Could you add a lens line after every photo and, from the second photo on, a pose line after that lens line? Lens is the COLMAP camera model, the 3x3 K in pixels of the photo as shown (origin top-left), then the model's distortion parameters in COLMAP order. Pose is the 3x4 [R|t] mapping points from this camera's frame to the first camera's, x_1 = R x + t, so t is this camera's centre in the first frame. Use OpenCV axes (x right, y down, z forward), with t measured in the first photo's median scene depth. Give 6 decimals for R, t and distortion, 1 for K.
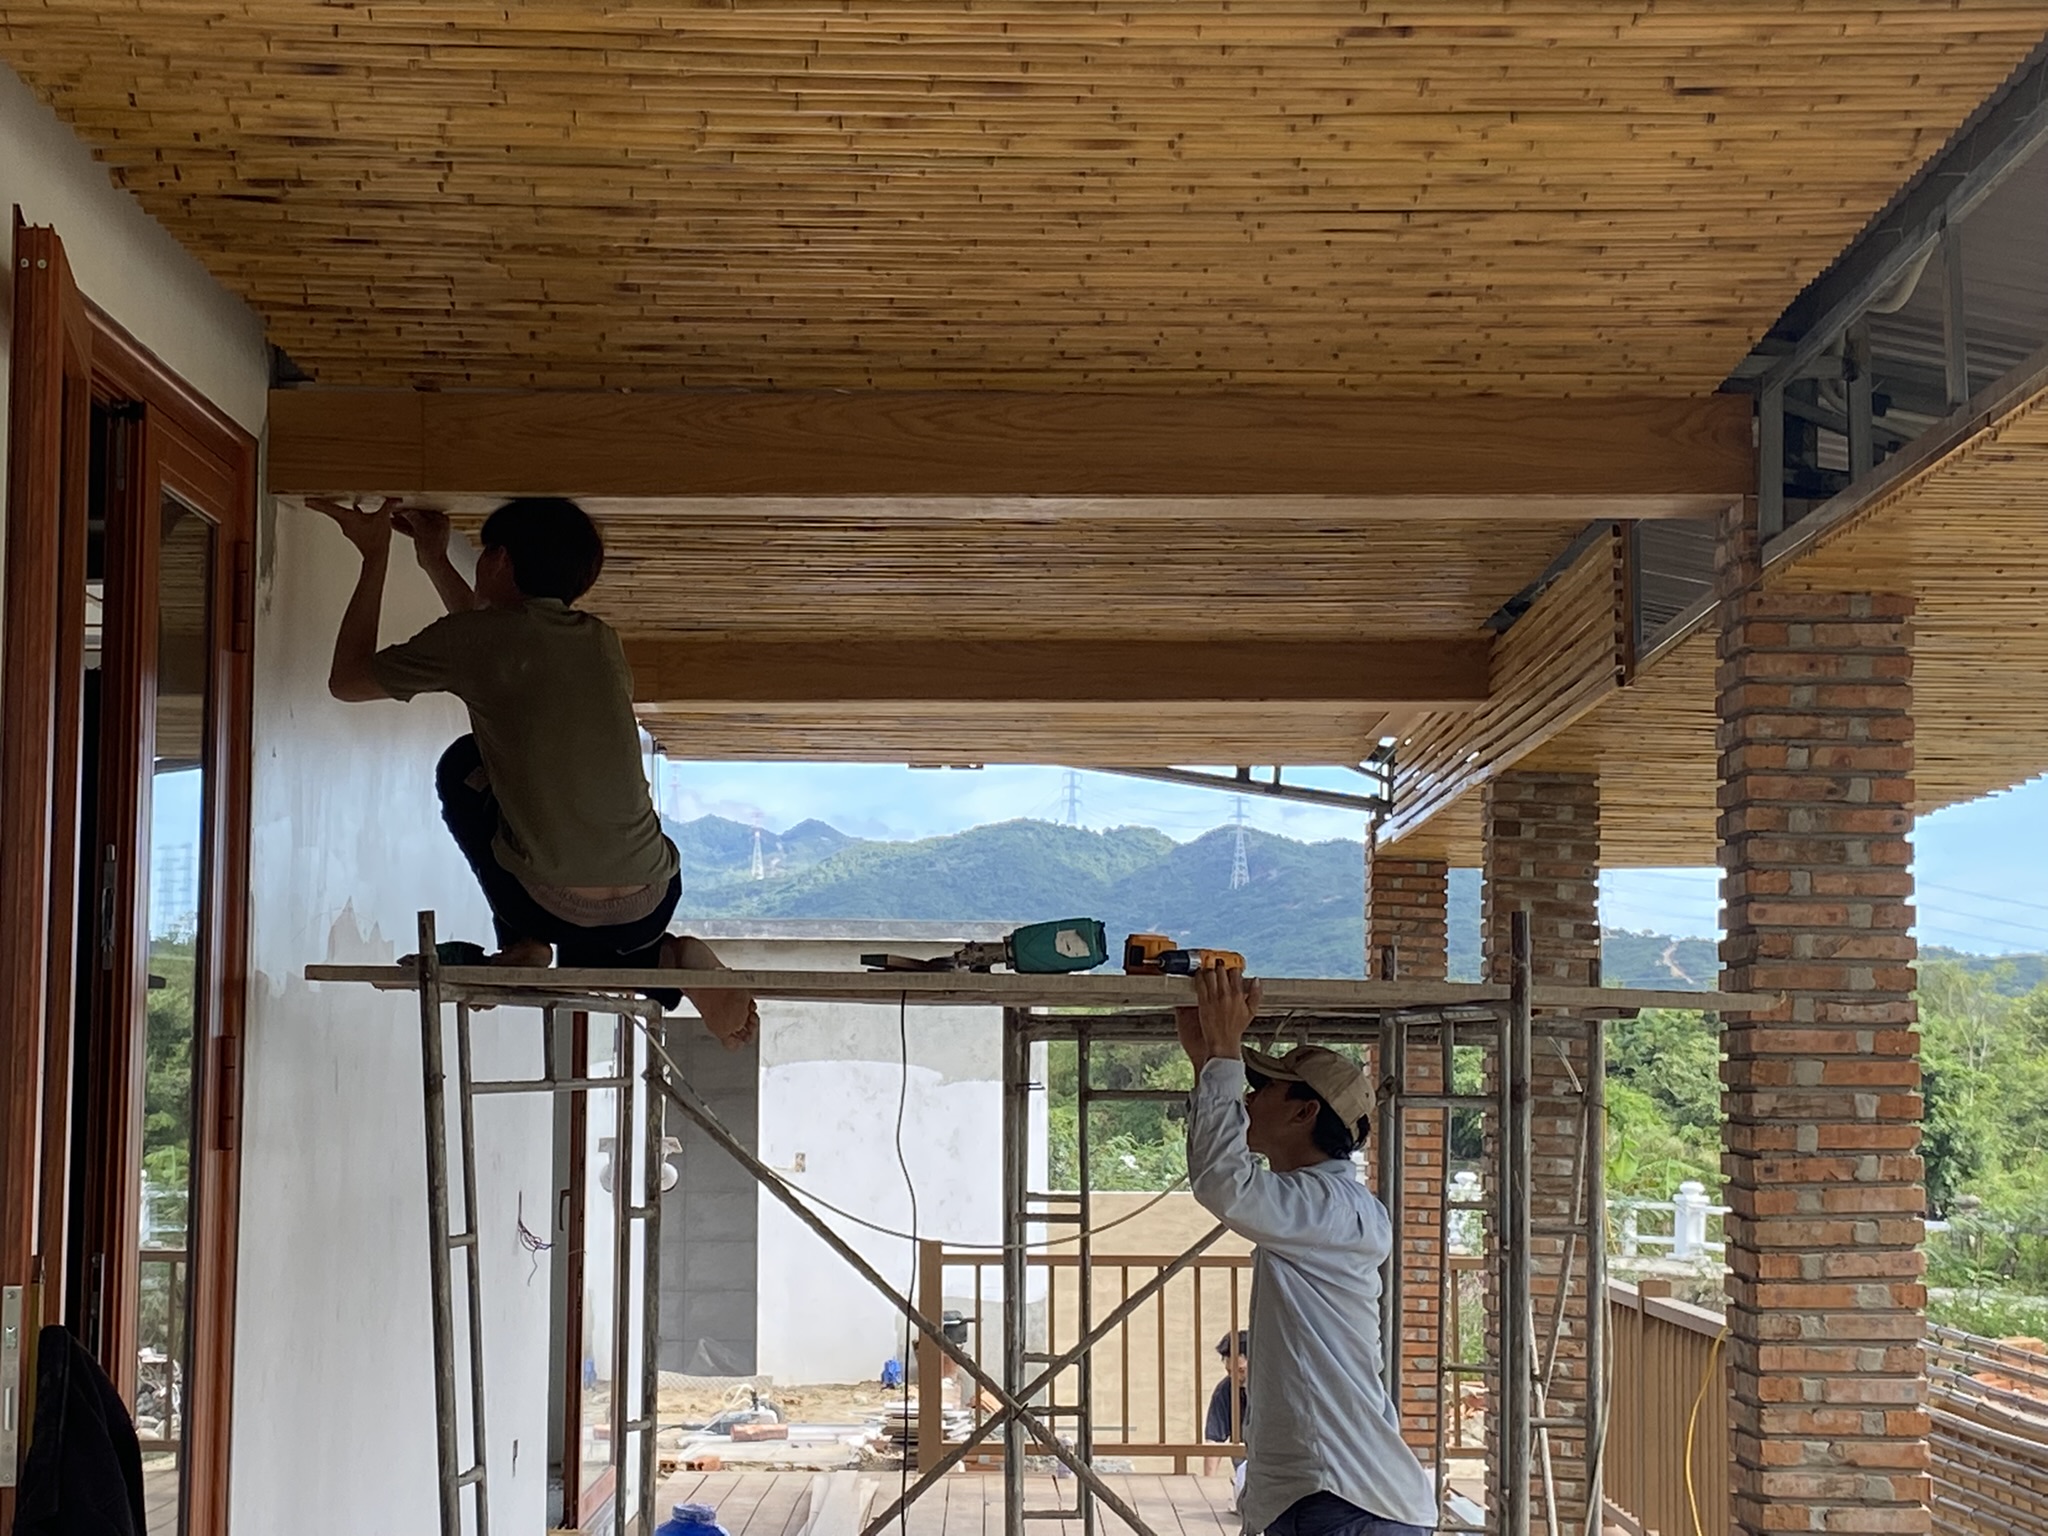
lens RADIAL K [[3741.5, 0, 1024.0], [0, 3741.5, 768.0], [0, 0, 1]] dist [0.332331, -1.660122]
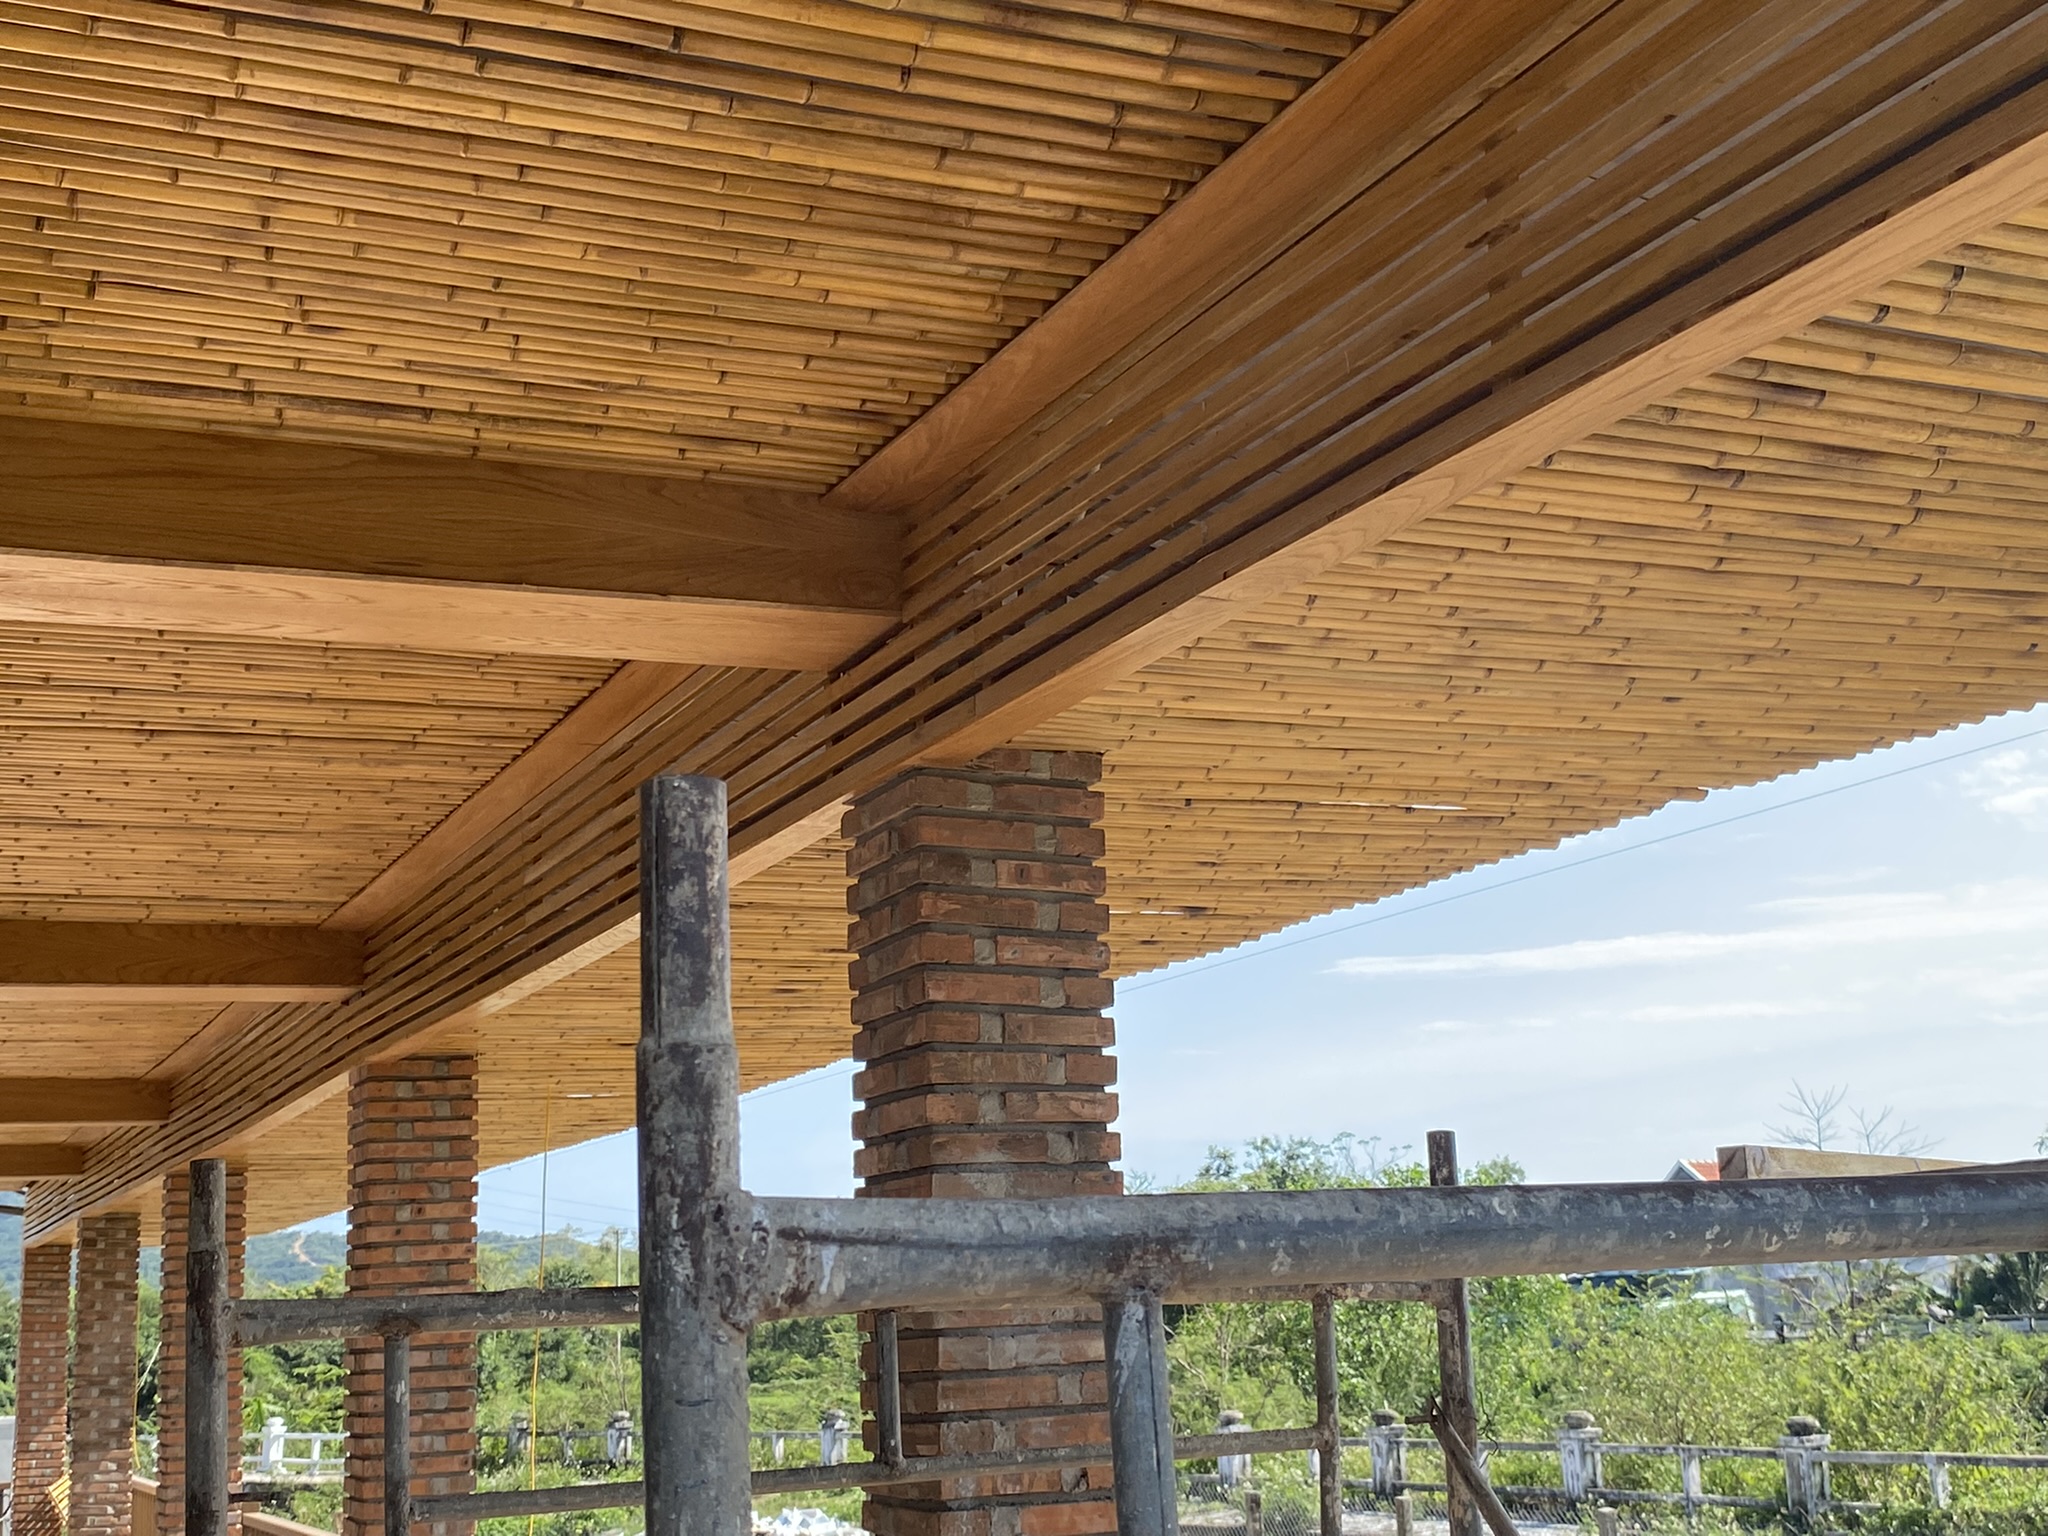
lens RADIAL K [[2627.7, 0, 1024.0], [0, 2627.7, 768.0], [0, 0, 1]] dist [0.213815, -0.679234]
pose [[0.908358, 0.040914, 0.416188, -0.021767], [0.011647, 0.992342, -0.122973, -0.079042], [-0.418032, 0.116551, 0.900925, -0.685823]]
